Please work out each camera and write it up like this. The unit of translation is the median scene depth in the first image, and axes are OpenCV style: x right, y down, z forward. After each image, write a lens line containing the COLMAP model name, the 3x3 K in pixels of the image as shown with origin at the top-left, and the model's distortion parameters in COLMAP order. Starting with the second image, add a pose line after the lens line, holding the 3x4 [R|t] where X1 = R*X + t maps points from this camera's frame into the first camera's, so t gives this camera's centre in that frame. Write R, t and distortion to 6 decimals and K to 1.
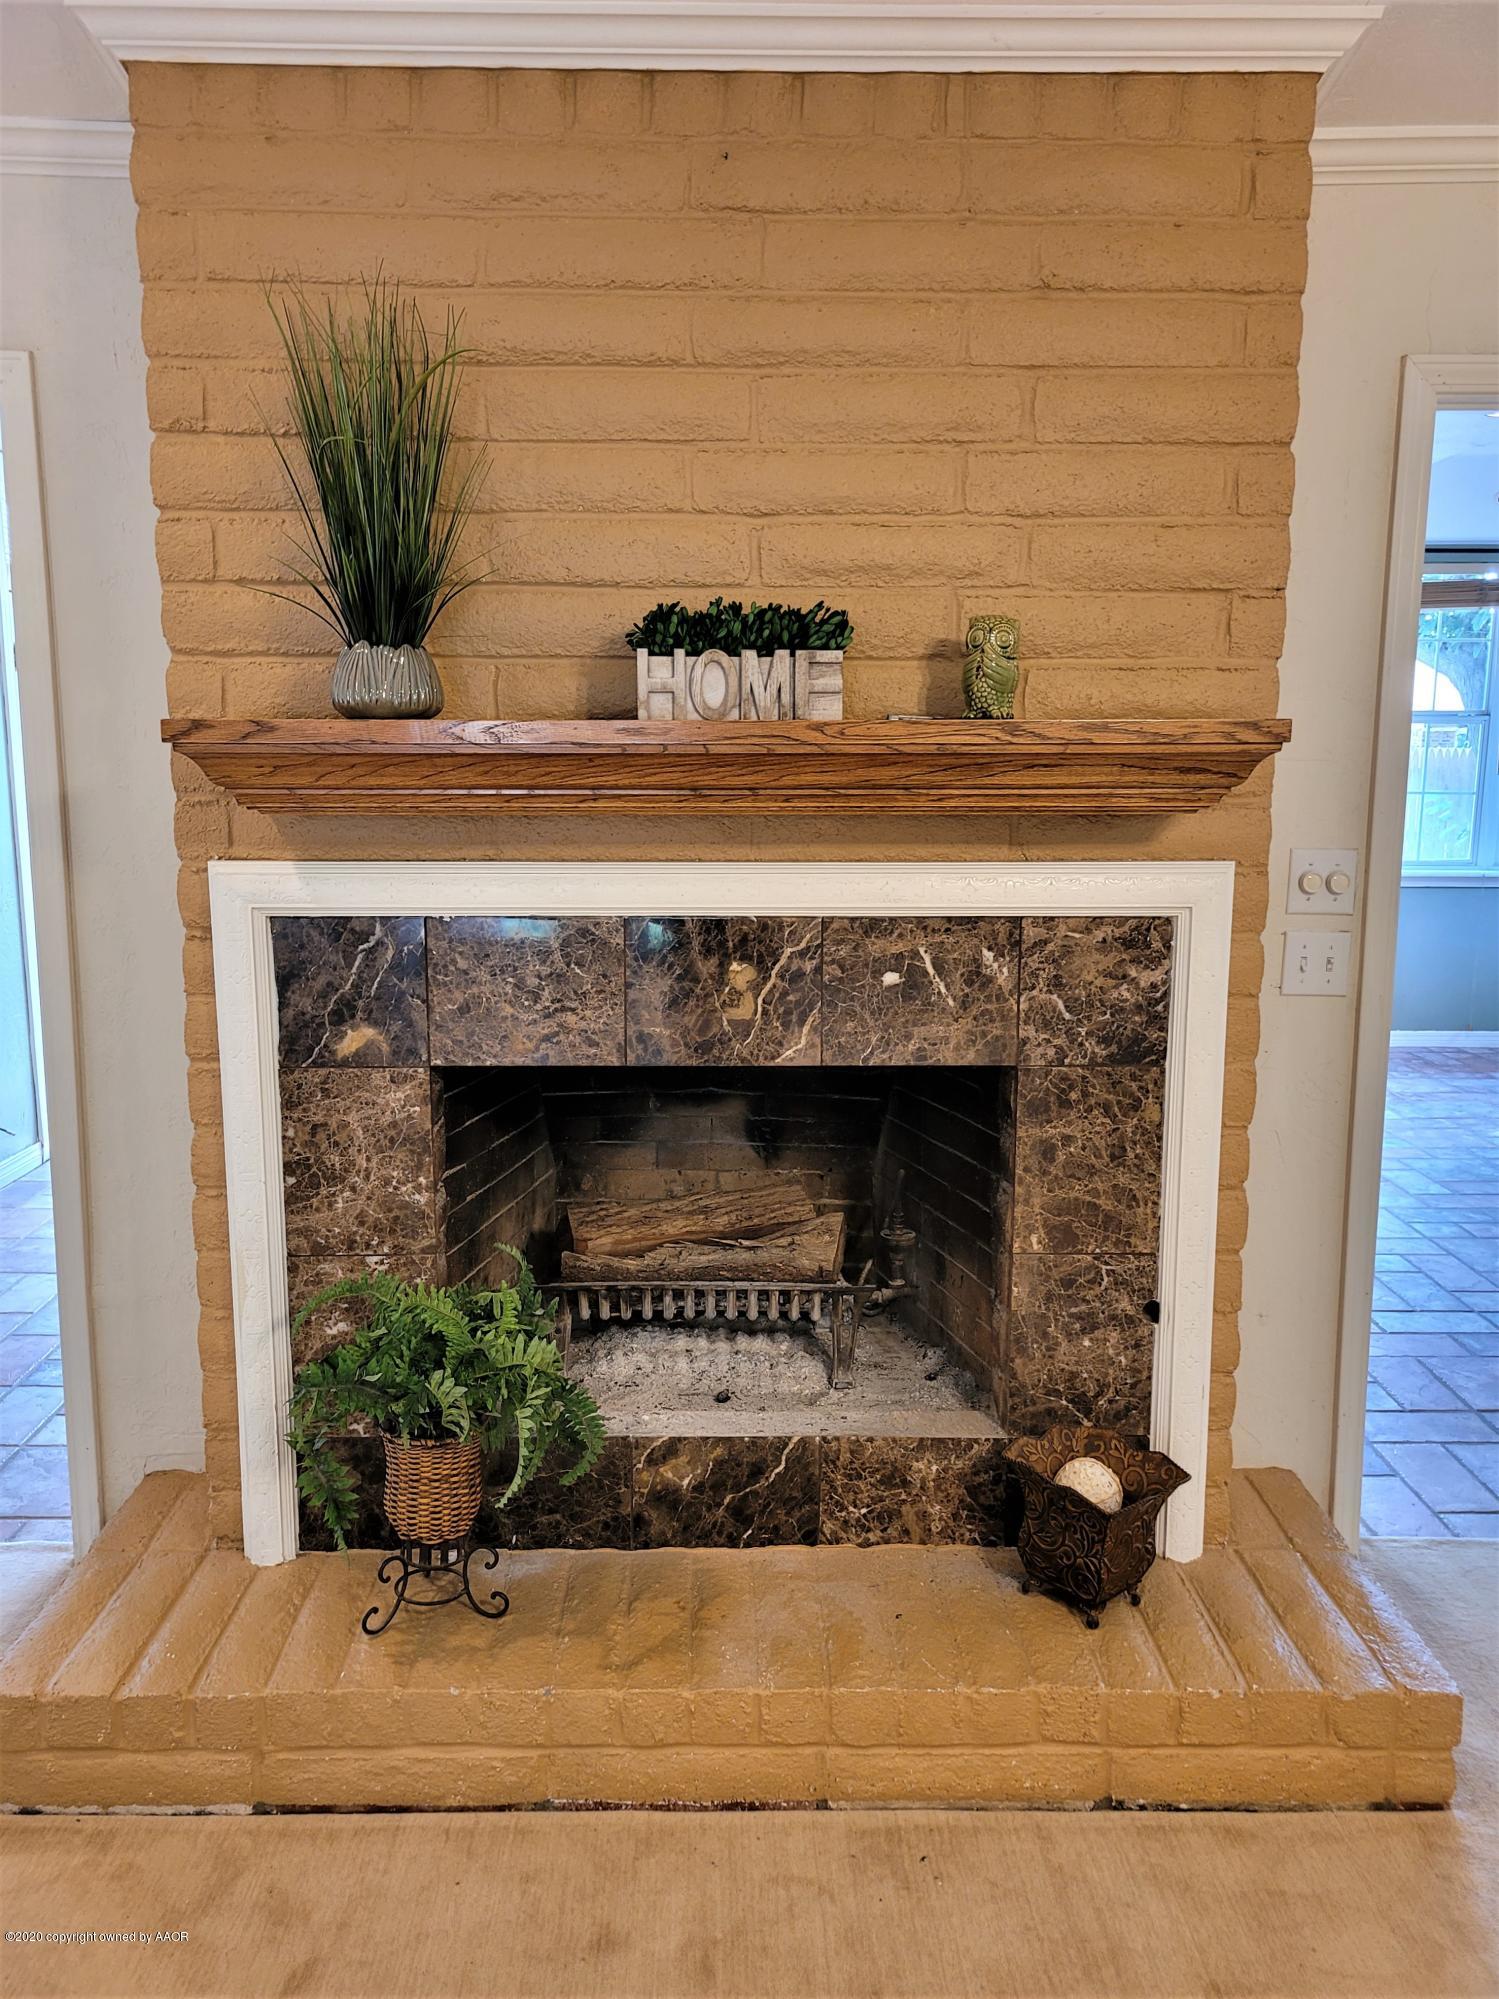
lens RADIAL K [[1517.6, 0, 749.5], [0, 1517.6, 999.5], [0, 0, 1]] dist [0.041776, -0.008259]
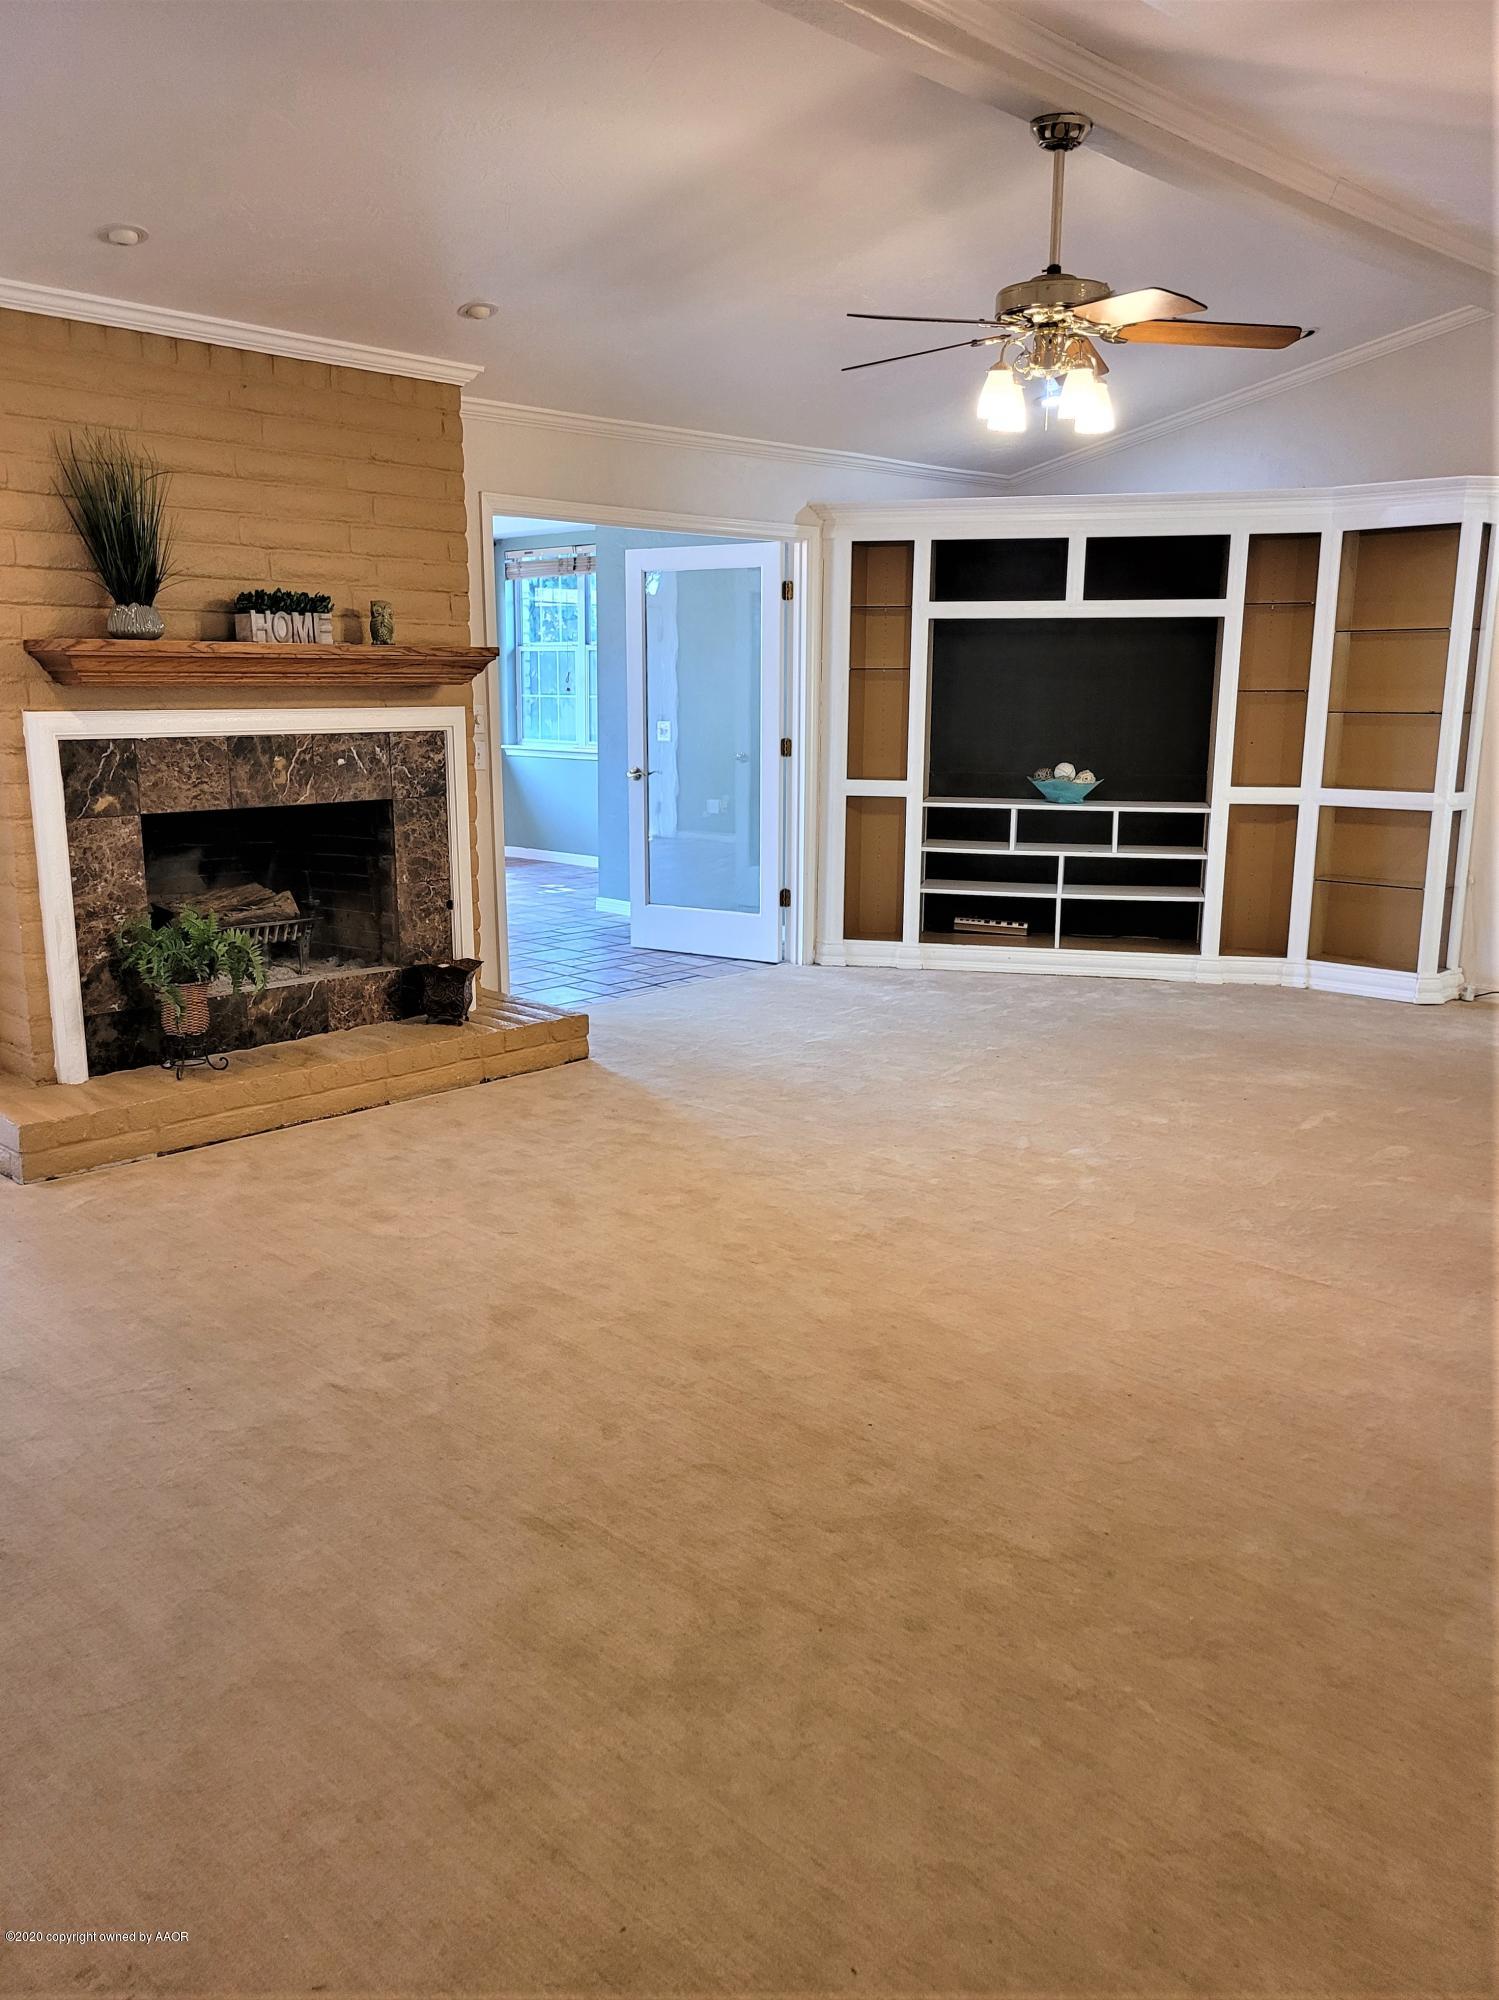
lens RADIAL K [[1518.4, 0, 749.5], [0, 1518.4, 1000.0], [0, 0, 1]] dist [0.041776, -0.008259]
pose [[0.700828, -0.149744, 0.697436, -1.097299], [0.112608, 0.988683, 0.099122, 0.177496], [-0.704386, 0.009069, 0.709759, -1.002833]]
